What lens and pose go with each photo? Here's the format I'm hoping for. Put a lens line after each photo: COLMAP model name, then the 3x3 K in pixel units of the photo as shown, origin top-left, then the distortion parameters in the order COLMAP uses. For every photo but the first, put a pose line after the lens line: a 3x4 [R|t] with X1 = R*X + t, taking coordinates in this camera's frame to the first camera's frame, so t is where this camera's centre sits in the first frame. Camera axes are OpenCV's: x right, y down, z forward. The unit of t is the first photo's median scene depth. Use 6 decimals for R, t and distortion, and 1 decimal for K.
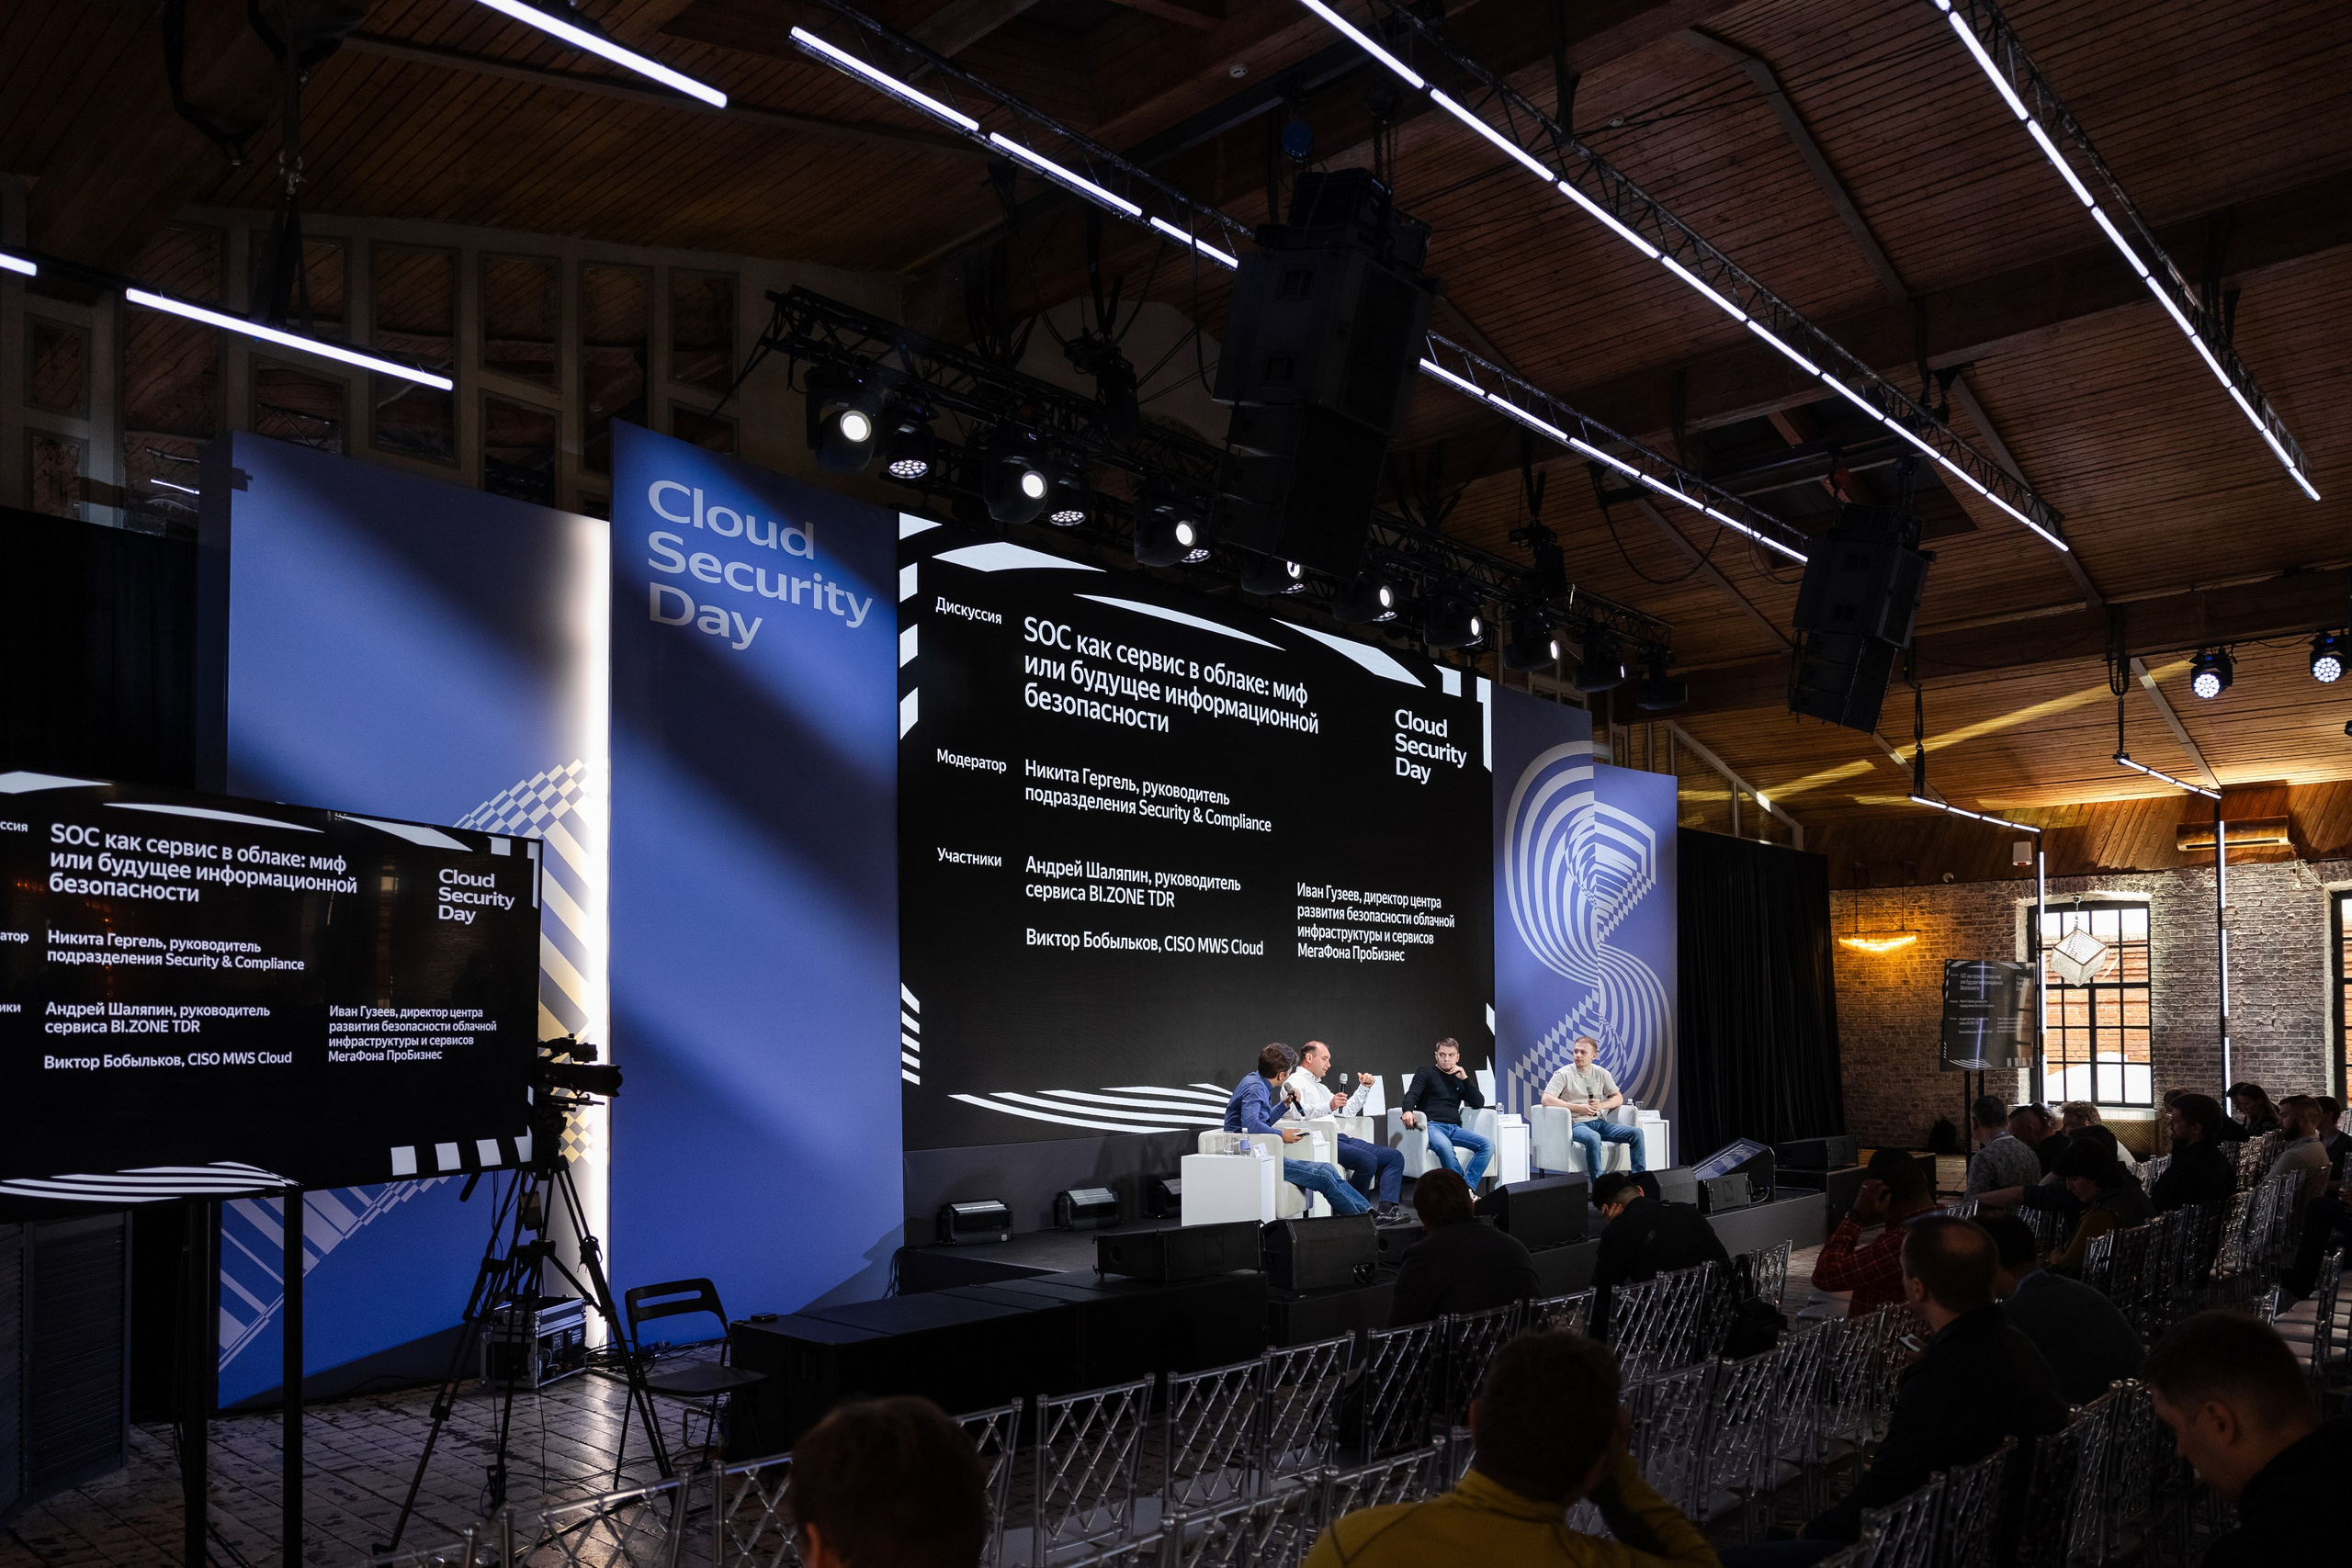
lens RADIAL K [[1643.2, 0, 1233.5], [0, 1643.2, 1024.4], [0, 0, 1]] dist [-0.005746, 0.014907]
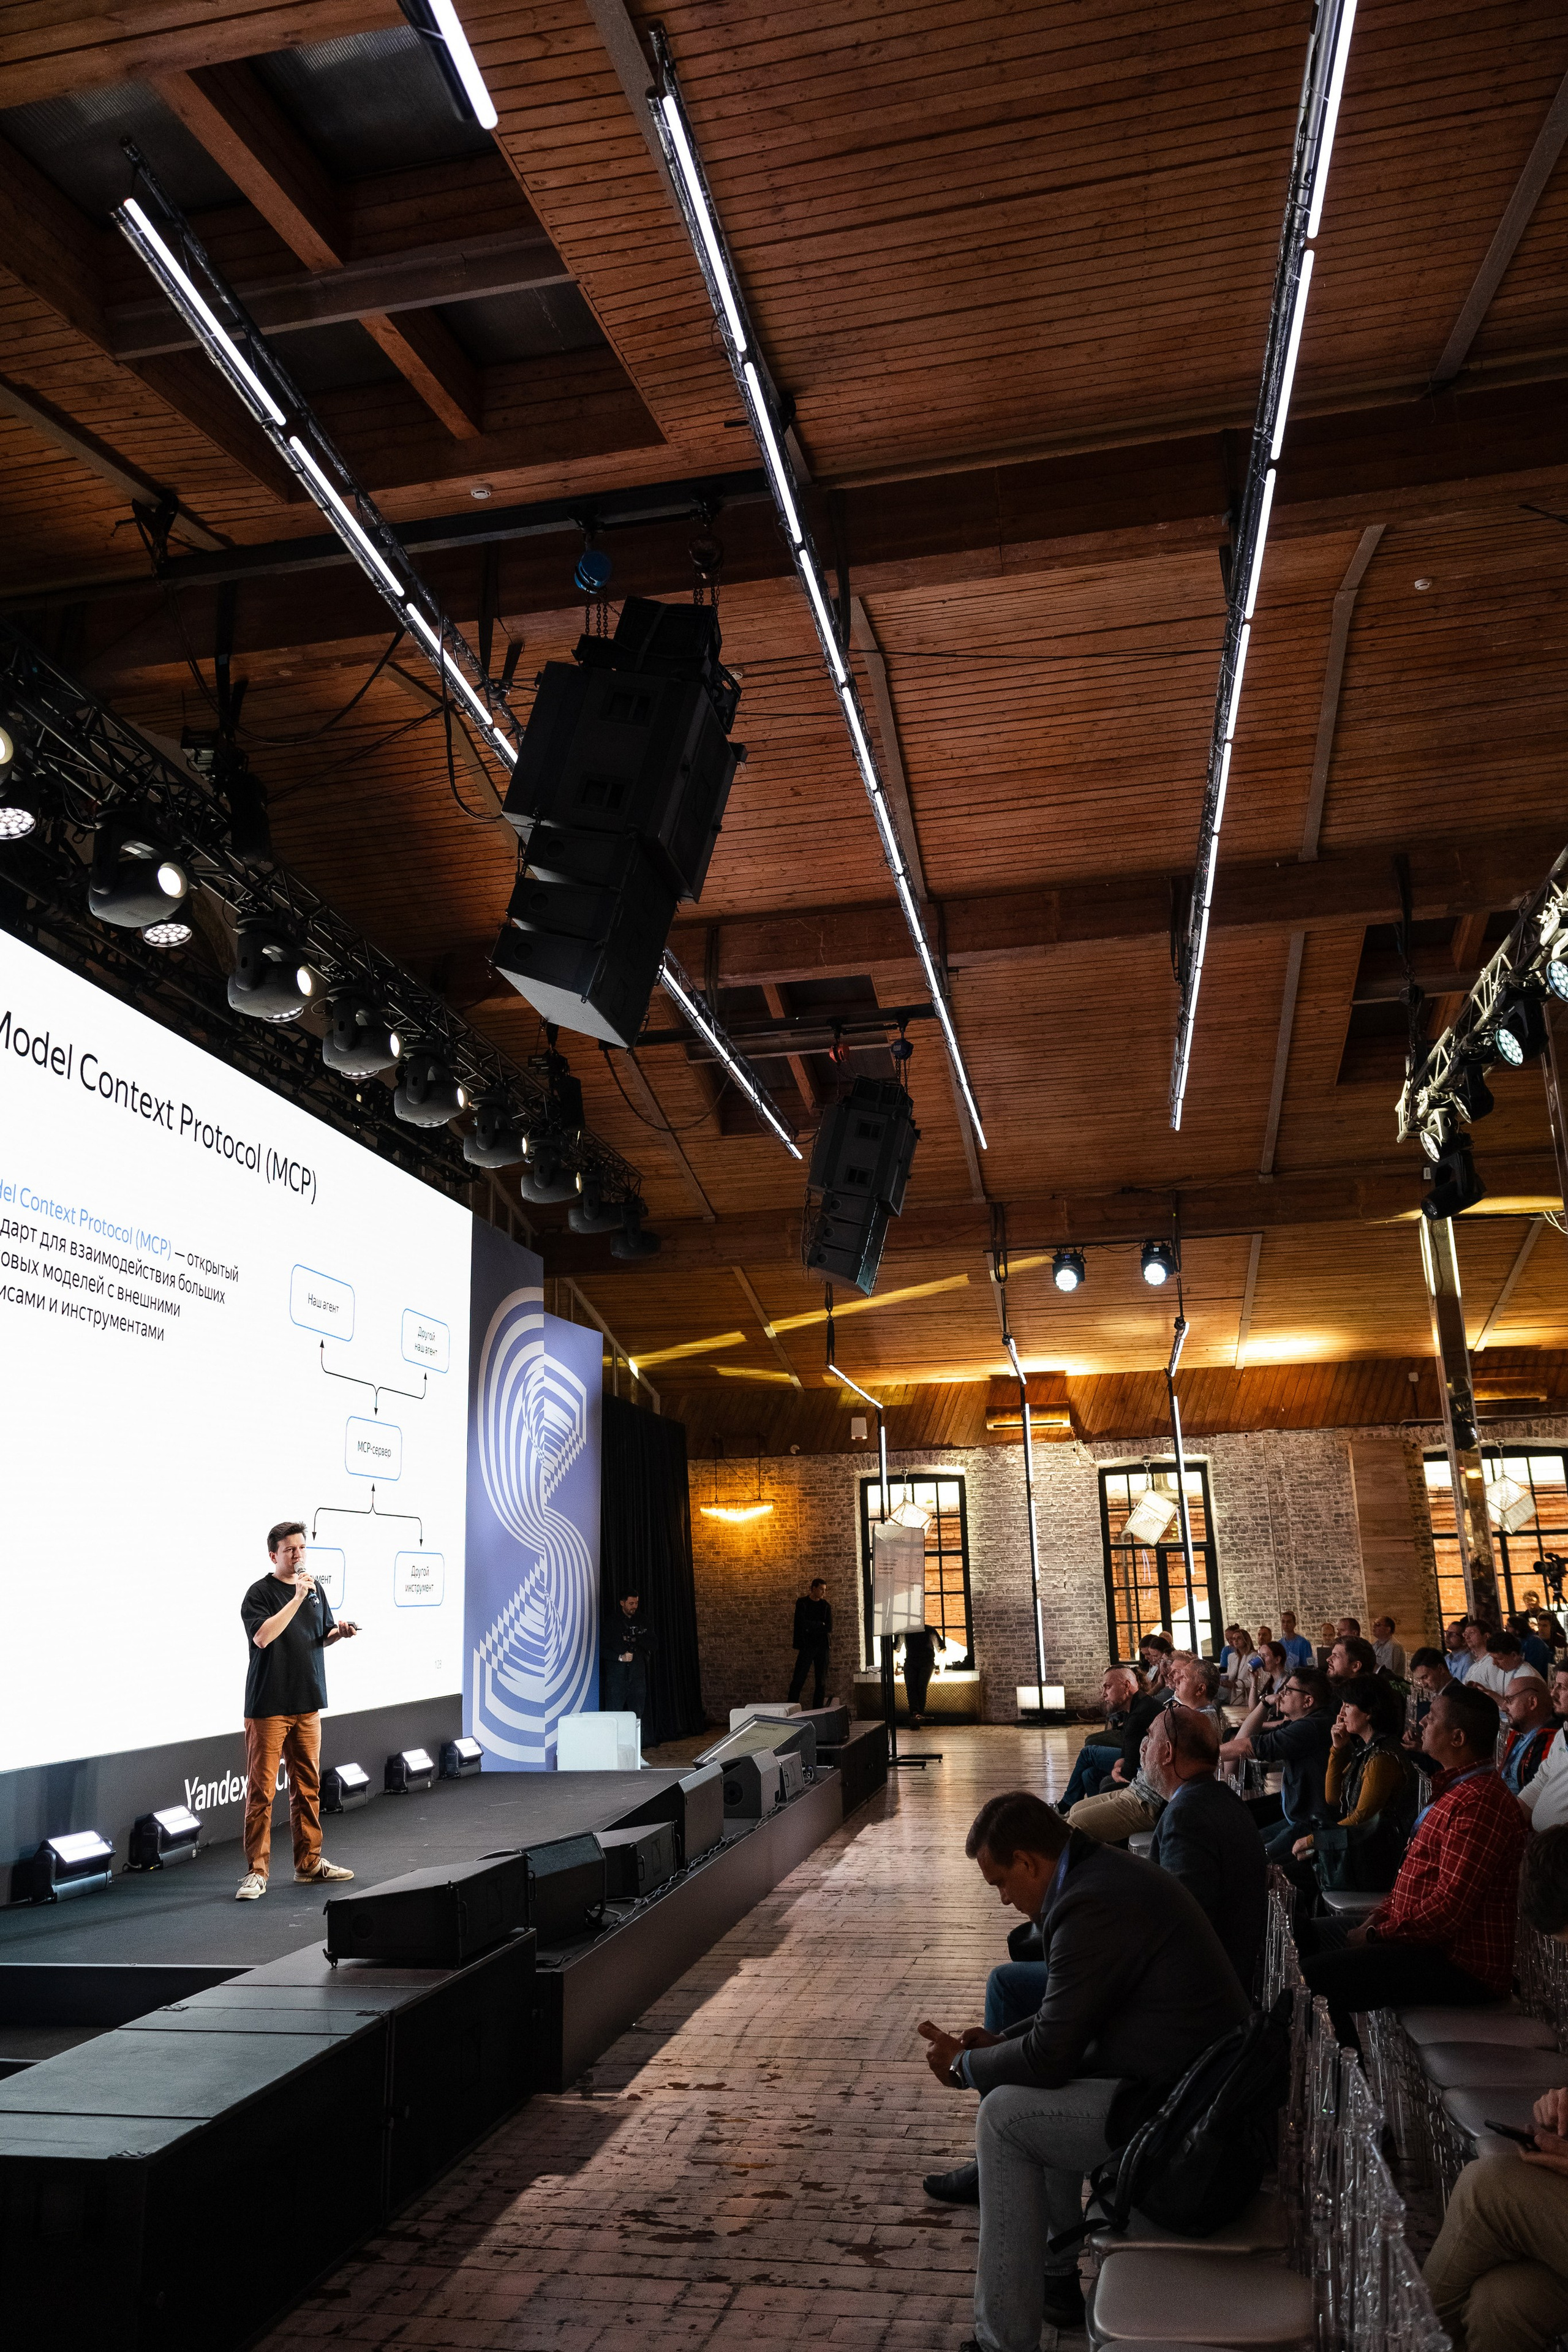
lens RADIAL K [[1643.4, 0, 820.8], [0, 1643.4, 1216.8], [0, 0, 1]] dist [-0.005746, 0.014907]
pose [[0.853074, 0.097952, 0.512513, -0.111085], [0.024721, 0.973532, -0.227211, 0.004810], [-0.521203, 0.206497, 0.828074, 0.105702]]
